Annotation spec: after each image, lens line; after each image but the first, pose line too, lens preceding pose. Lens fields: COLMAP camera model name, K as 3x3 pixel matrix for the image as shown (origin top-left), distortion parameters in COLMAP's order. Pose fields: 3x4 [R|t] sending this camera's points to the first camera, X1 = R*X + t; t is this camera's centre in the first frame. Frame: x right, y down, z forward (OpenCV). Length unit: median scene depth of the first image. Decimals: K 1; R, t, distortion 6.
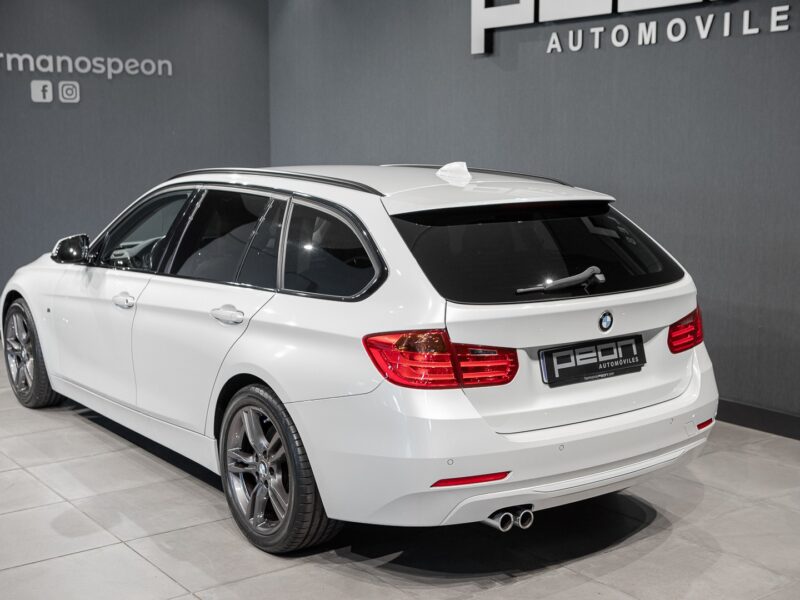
lens RADIAL K [[1093.2, 0, 403.9], [0, 1093.2, 304.0], [0, 0, 1]] dist [0.012936, 0.000000]
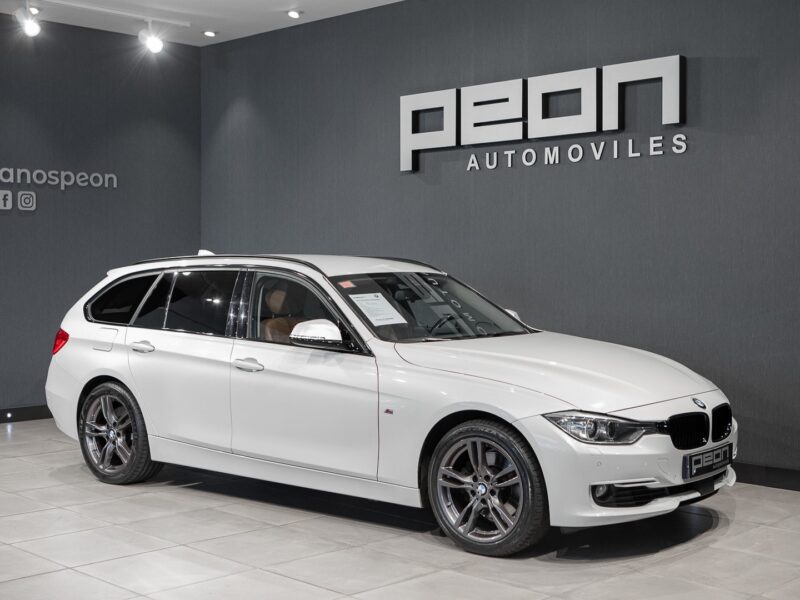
lens RADIAL K [[1136.5, 0, 416.2], [0, 1136.5, 297.9], [0, 0, 1]] dist [-0.007339, 0.000000]
pose [[0.988680, -0.001284, 0.150035, -0.137289], [0.019664, 0.992447, -0.121086, 0.074579], [-0.148747, 0.122665, 0.981238, -0.252313]]
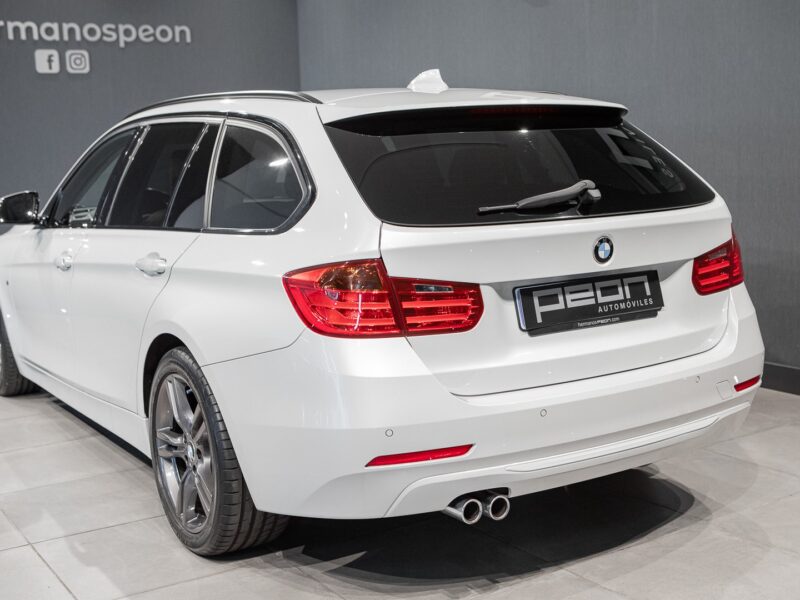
lens RADIAL K [[1083.7, 0, 437.5], [0, 1083.7, 296.2], [0, 0, 1]] dist [-0.004208, 0.000000]
pose [[0.997866, -0.026717, -0.059587, 0.075045], [0.026125, 0.999602, -0.010688, 0.035813], [0.059849, 0.009109, 0.998166, 0.153451]]
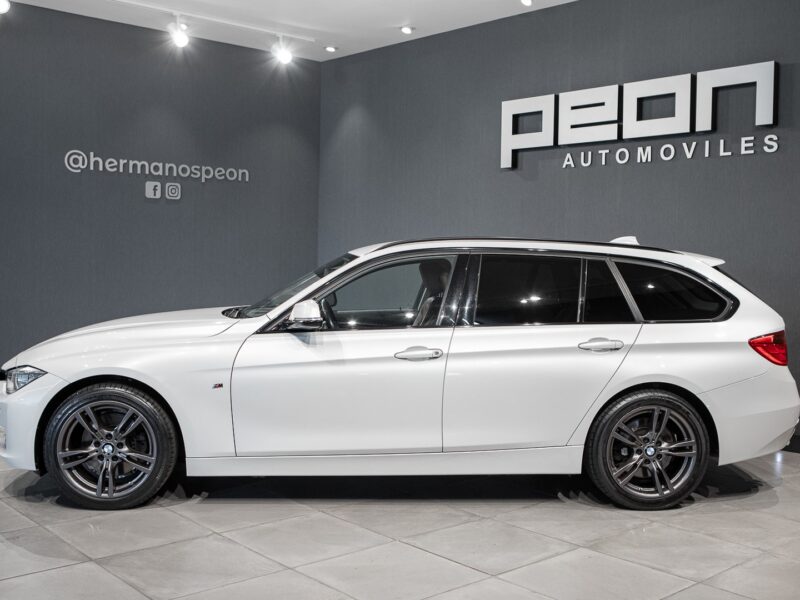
lens RADIAL K [[902.6, 0, 418.5], [0, 902.6, 292.4], [0, 0, 1]] dist [-0.042506, 0.000000]
pose [[0.995266, 0.016646, 0.095749, -0.181554], [-0.006177, 0.994064, -0.108621, 0.054714], [-0.096989, 0.107515, 0.989461, -0.080679]]
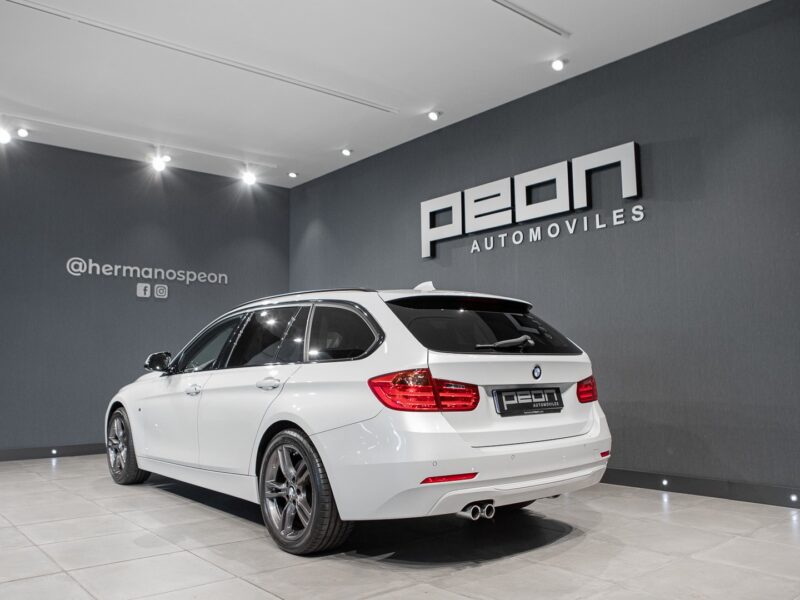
lens RADIAL K [[689.0, 0, 401.7], [0, 689.0, 304.7], [0, 0, 1]] dist [-0.089370, 0.059157]
pose [[0.998546, -0.003891, 0.053758, -0.026534], [0.016749, 0.970411, -0.240876, 0.095872], [-0.051230, 0.241427, 0.969066, 0.078522]]
